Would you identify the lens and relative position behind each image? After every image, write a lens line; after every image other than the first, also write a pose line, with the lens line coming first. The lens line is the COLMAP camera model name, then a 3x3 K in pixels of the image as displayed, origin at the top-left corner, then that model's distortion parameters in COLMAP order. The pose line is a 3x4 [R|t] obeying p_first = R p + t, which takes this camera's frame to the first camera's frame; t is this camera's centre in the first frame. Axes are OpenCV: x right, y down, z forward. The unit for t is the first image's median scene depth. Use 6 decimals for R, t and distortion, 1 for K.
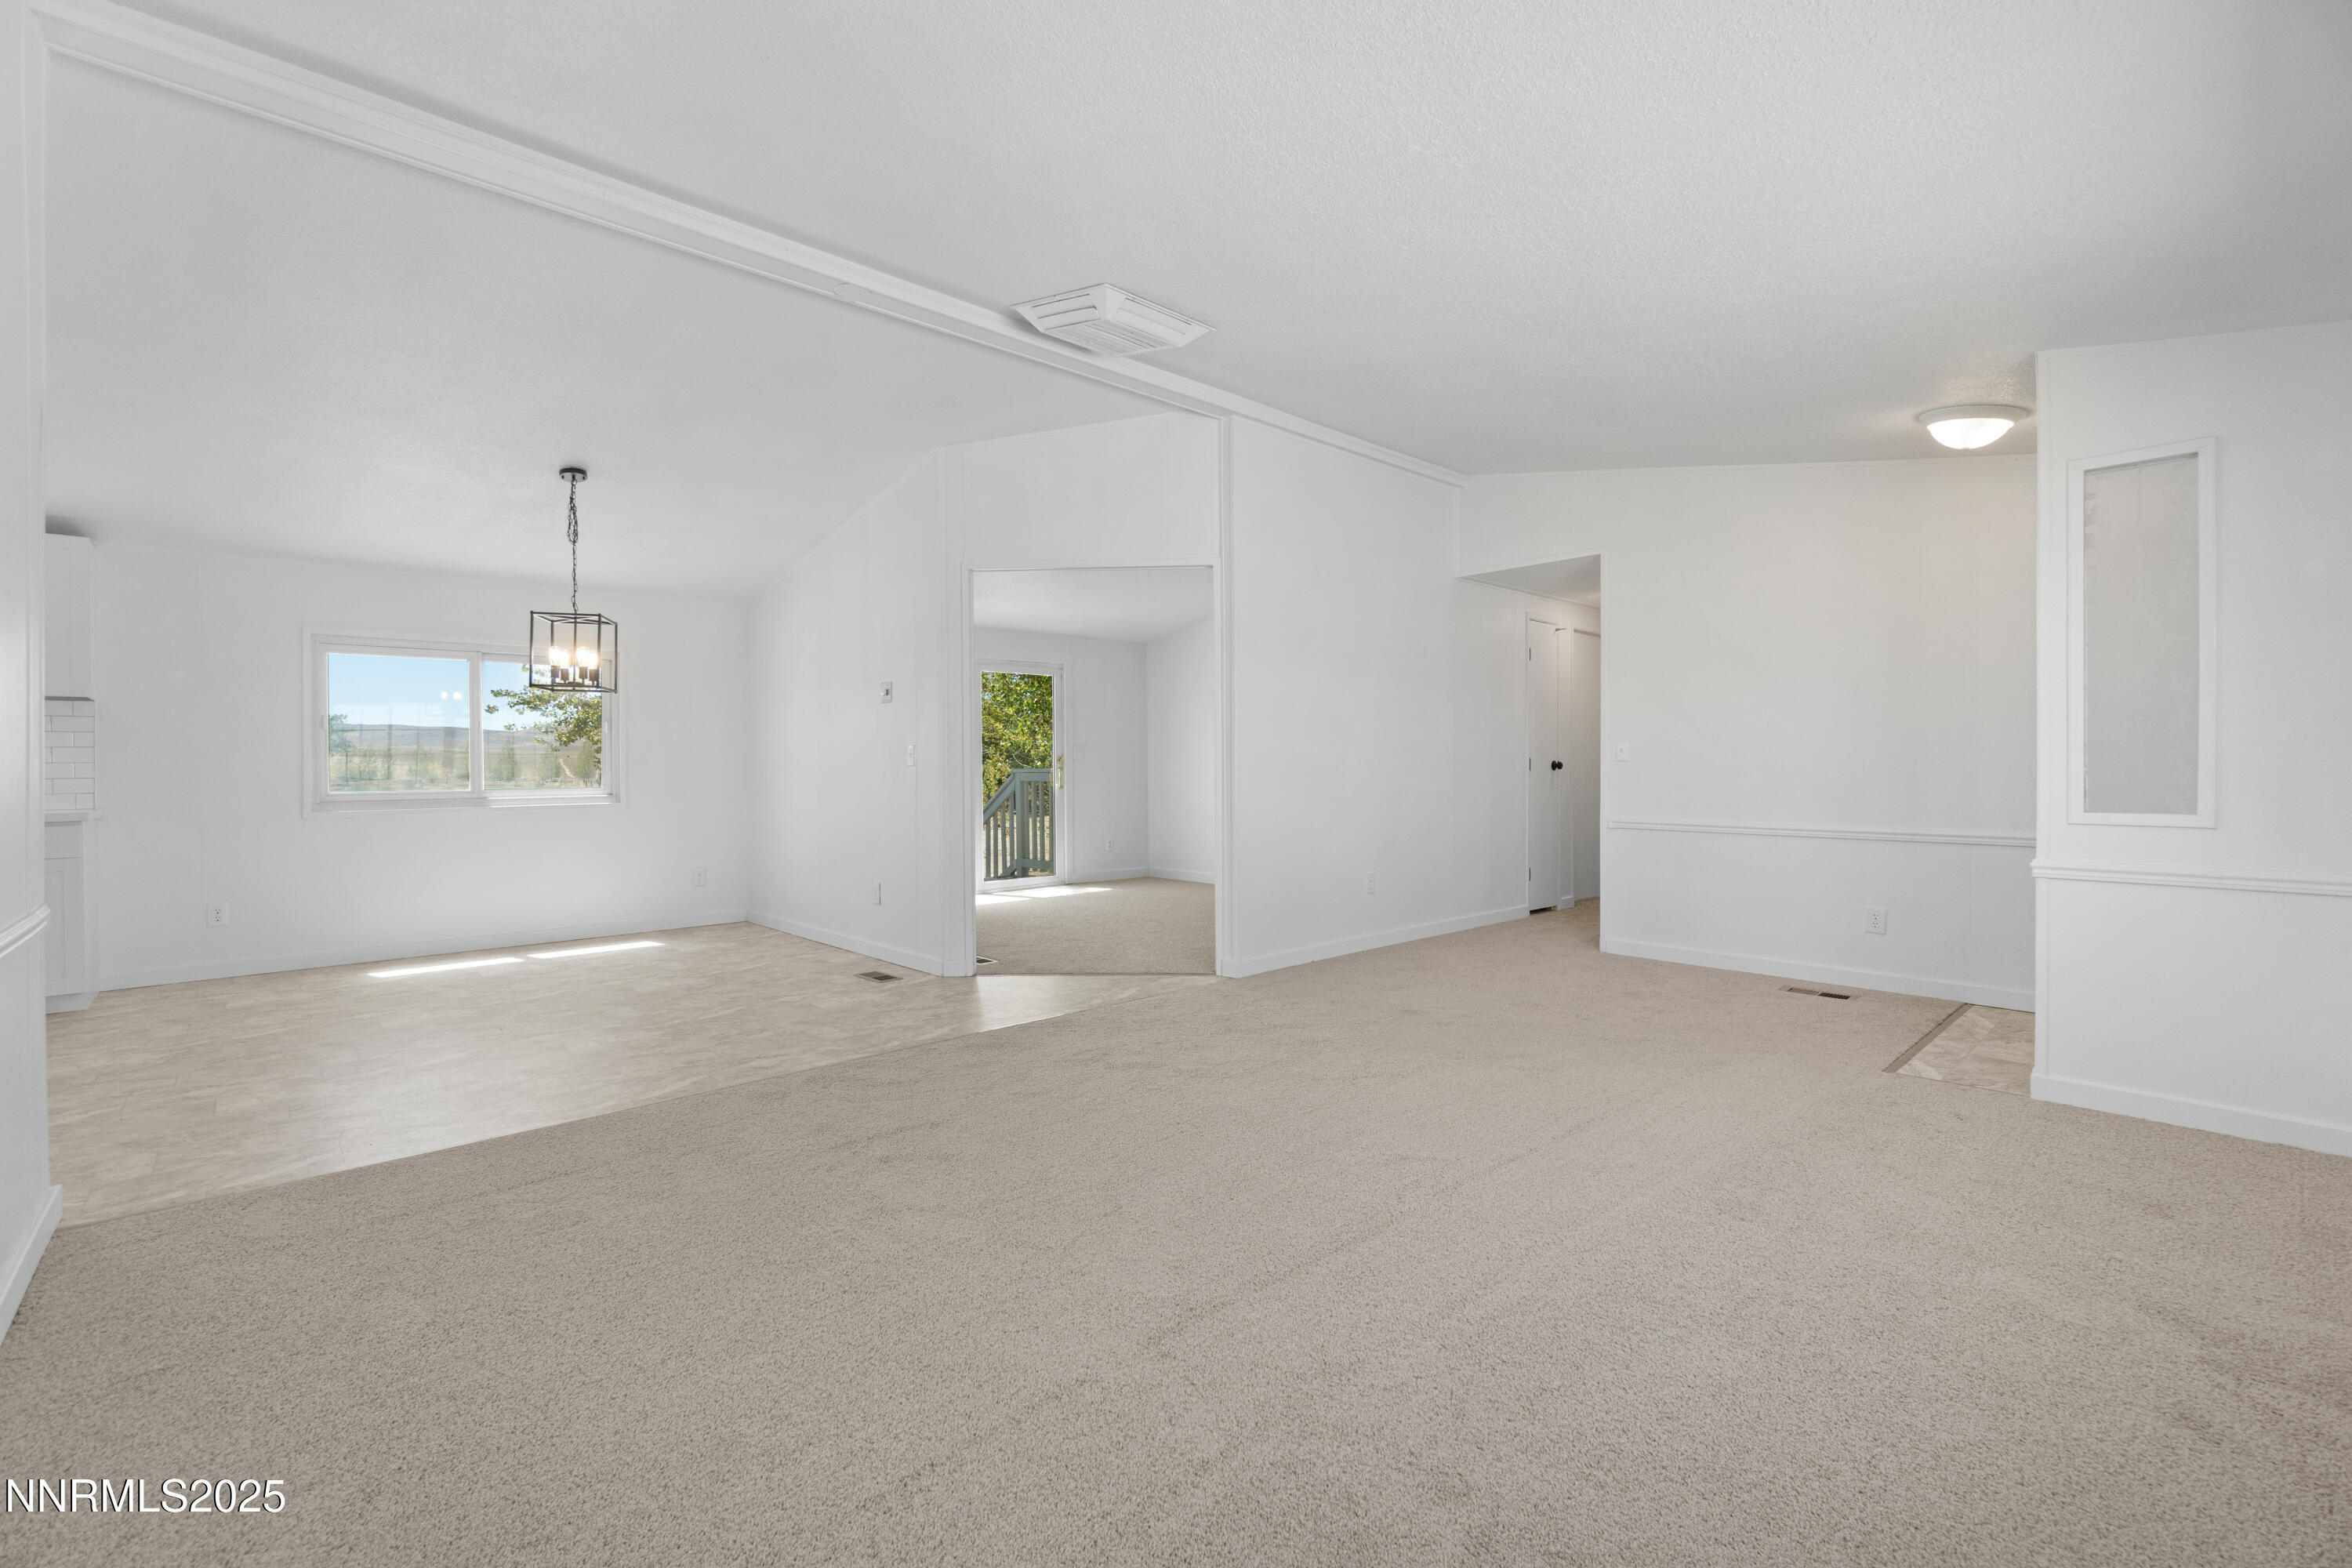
lens RADIAL K [[1016.6, 0, 1171.9], [0, 1016.6, 768.6], [0, 0, 1]] dist [0.003268, 0.001434]
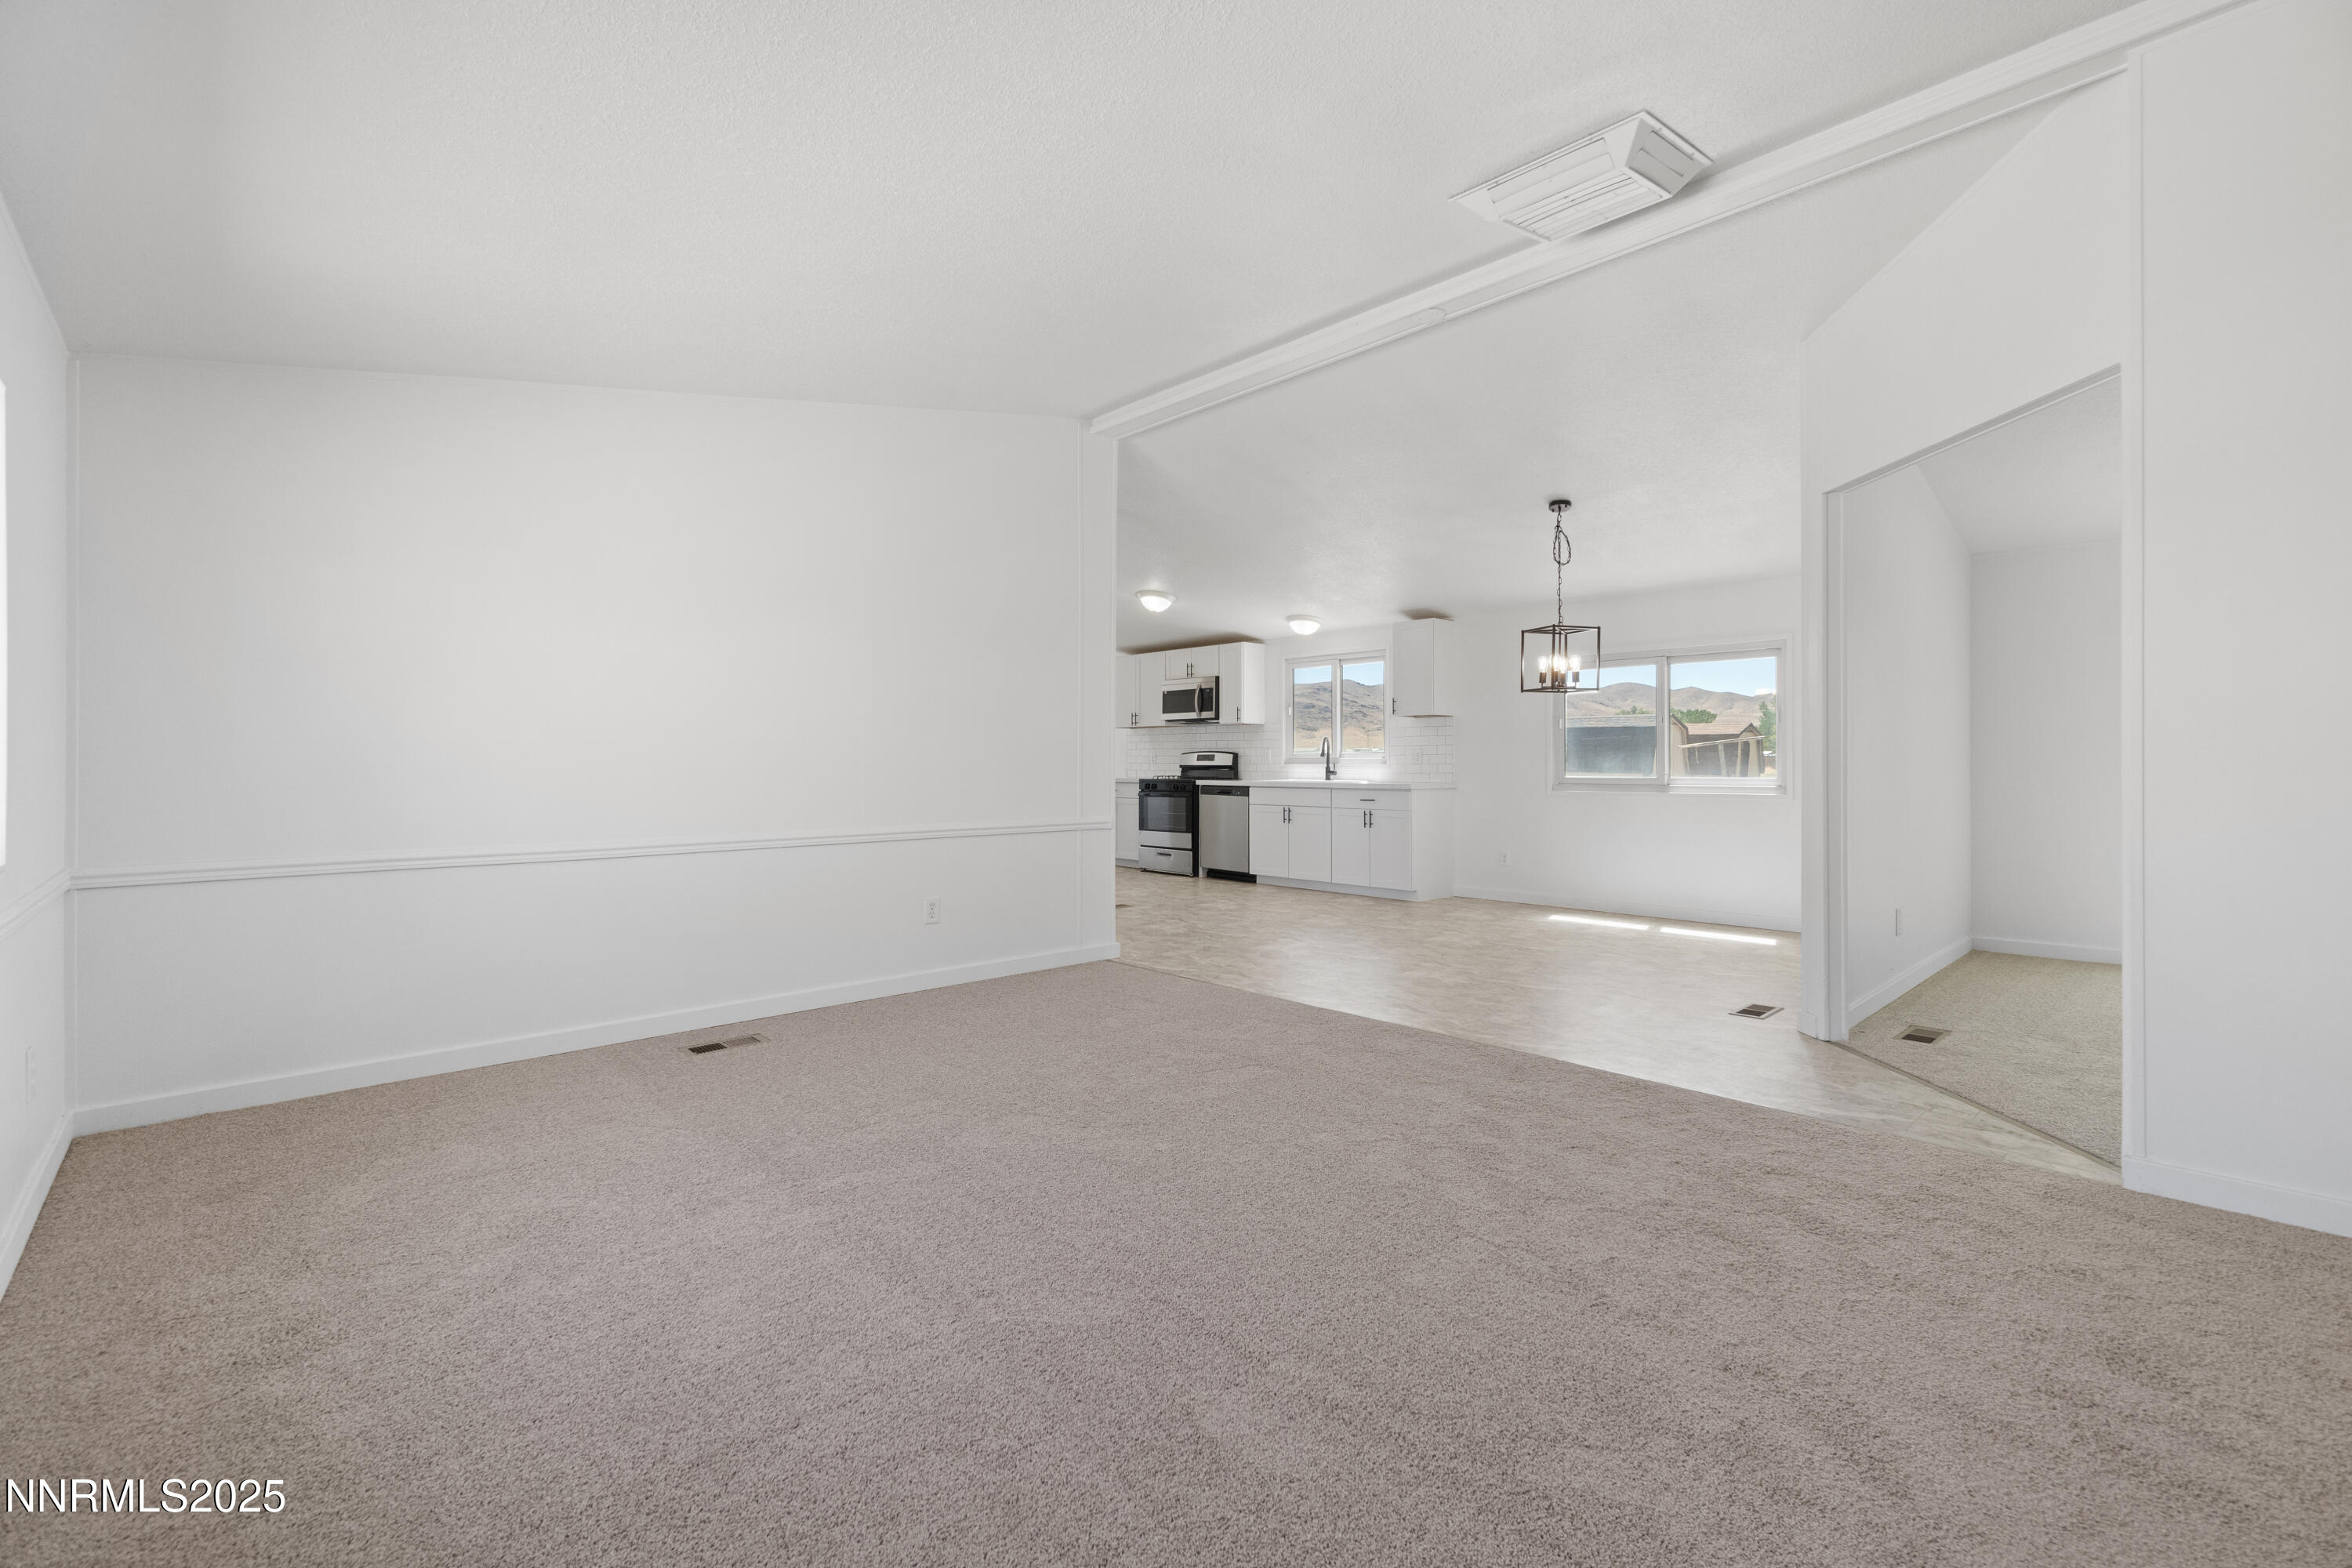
lens RADIAL K [[1016.6, 0, 1167.2], [0, 1016.6, 768.7], [0, 0, 1]] dist [0.003268, 0.001434]
pose [[0.003230, 0.015213, -0.999879, 0.547735], [-0.003873, 0.999877, 0.015200, -0.005321], [0.999987, 0.003823, 0.003289, 0.522849]]
